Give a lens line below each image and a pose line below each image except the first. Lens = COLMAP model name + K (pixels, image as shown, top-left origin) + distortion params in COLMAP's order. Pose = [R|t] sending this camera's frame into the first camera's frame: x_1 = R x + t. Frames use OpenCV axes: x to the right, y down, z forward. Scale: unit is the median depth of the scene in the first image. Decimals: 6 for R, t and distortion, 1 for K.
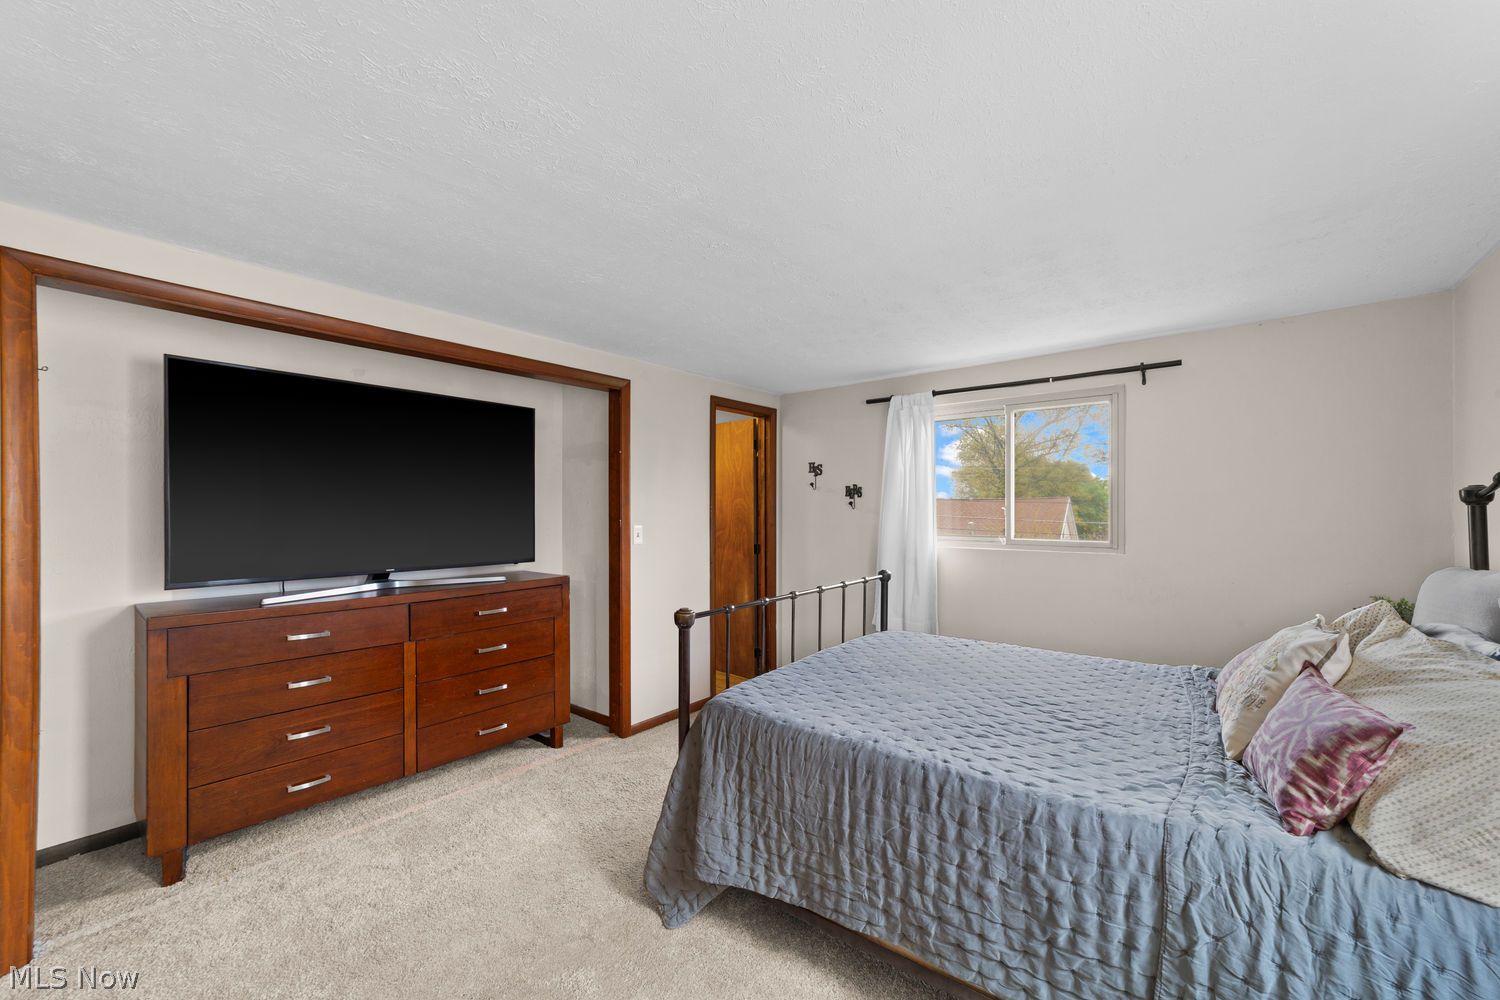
lens RADIAL K [[591.7, 0, 742.9], [0, 591.7, 509.6], [0, 0, 1]] dist [0.000866, 0.000323]
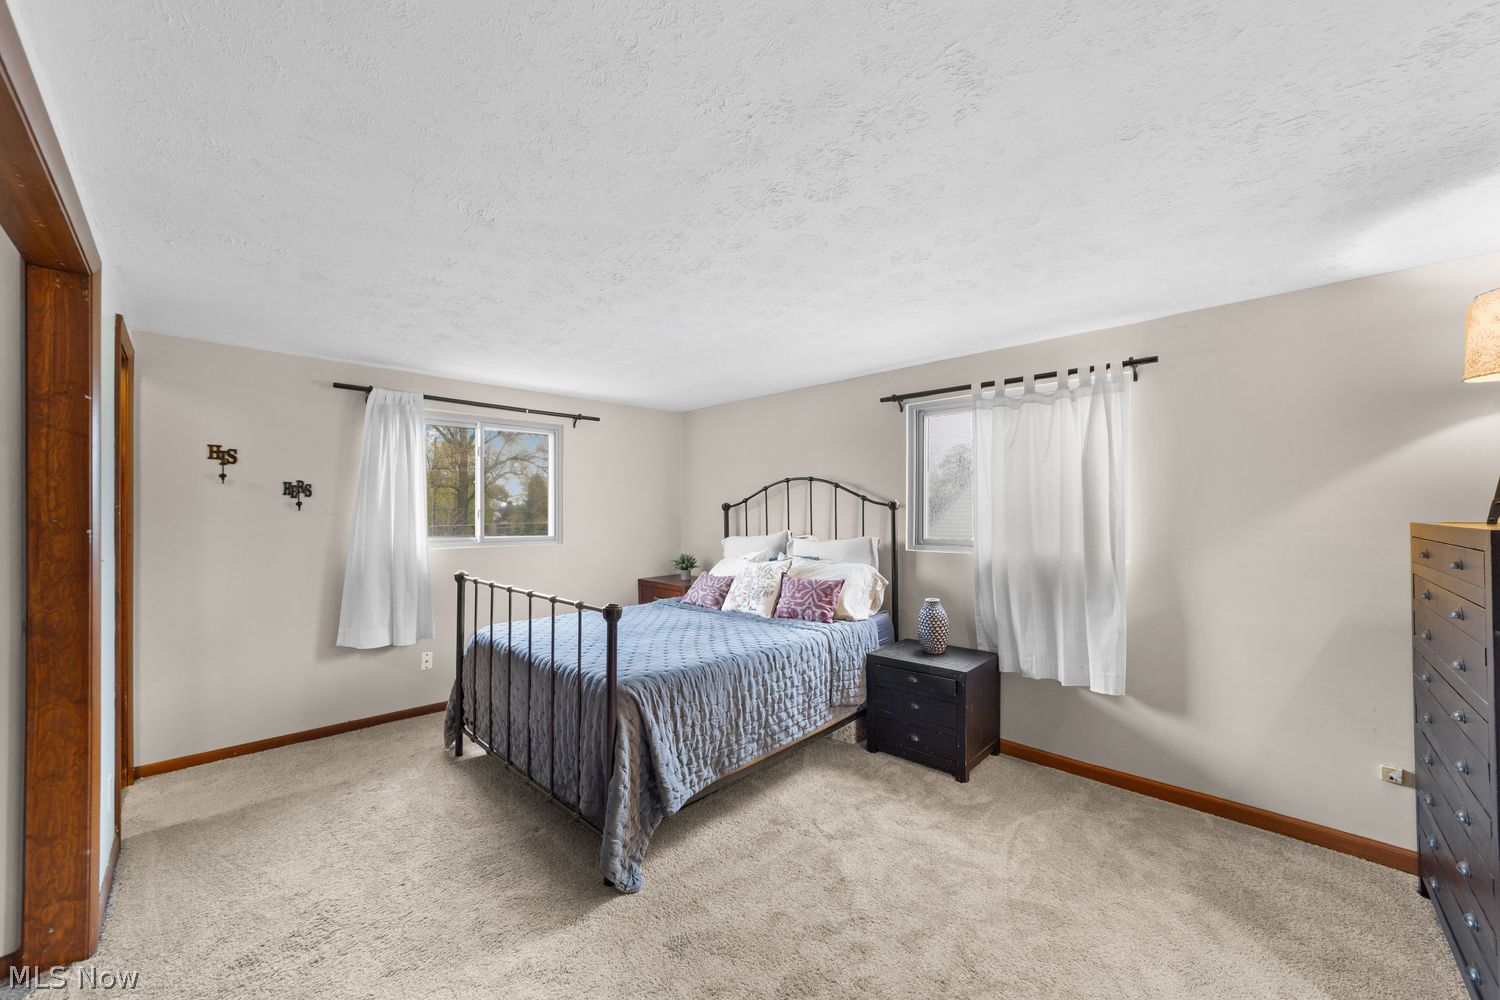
lens RADIAL K [[591.7, 0, 746.1], [0, 591.7, 507.6], [0, 0, 1]] dist [0.000866, 0.000323]
pose [[0.087649, 0.010062, 0.996101, -1.514662], [-0.000014, 0.999949, -0.010100, 0.006369], [-0.996151, 0.000872, 0.087645, 0.876755]]
